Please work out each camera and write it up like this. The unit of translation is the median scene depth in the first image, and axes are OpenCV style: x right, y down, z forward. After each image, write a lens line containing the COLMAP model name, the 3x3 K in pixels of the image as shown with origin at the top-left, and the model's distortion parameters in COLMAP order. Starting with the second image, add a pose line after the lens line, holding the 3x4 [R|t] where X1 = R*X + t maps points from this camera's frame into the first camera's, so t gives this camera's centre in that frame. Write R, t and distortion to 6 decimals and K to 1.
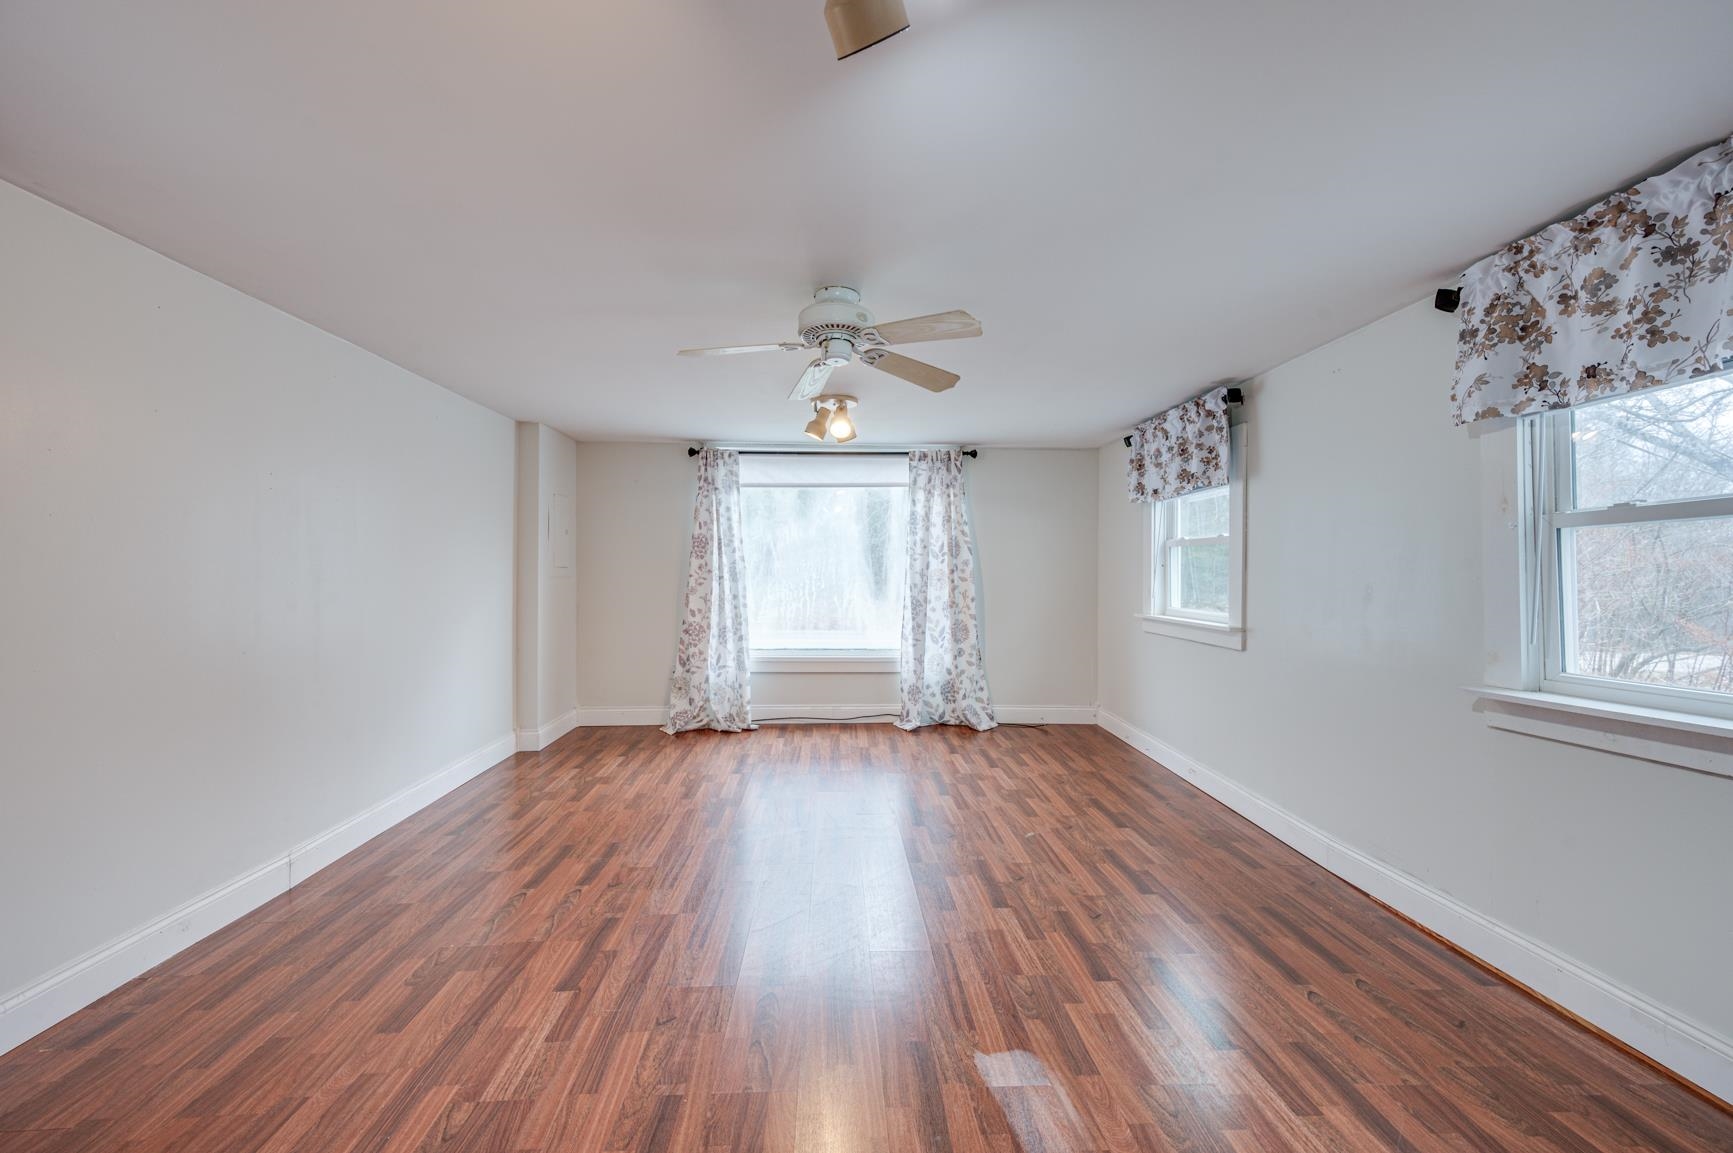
lens RADIAL K [[681.4, 0, 866.3], [0, 681.4, 568.5], [0, 0, 1]] dist [-0.002945, 0.000511]
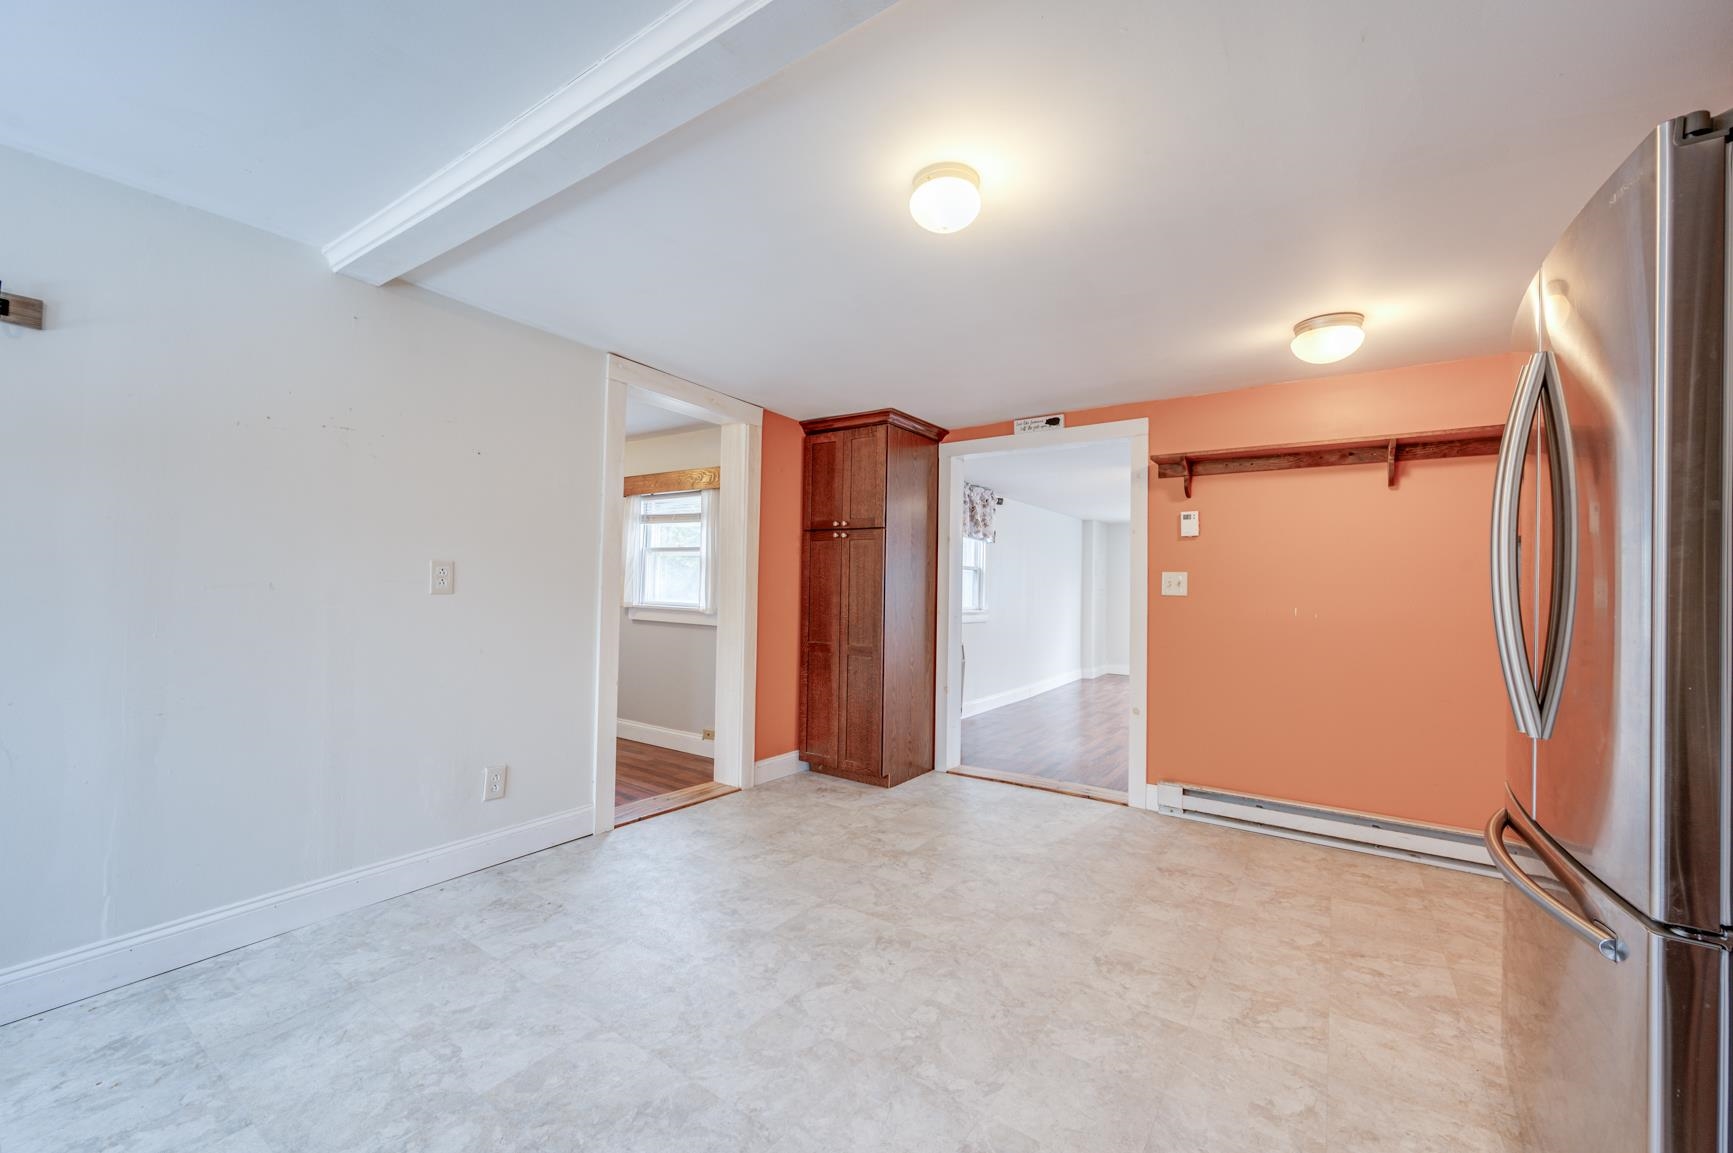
lens RADIAL K [[681.4, 0, 876.5], [0, 681.4, 539.8], [0, 0, 1]] dist [-0.002945, 0.000511]
pose [[0.798393, -0.032558, -0.601256, 0.472902], [-0.009720, 0.997710, -0.066933, -0.004586], [0.602059, 0.059283, 0.796248, -2.022985]]
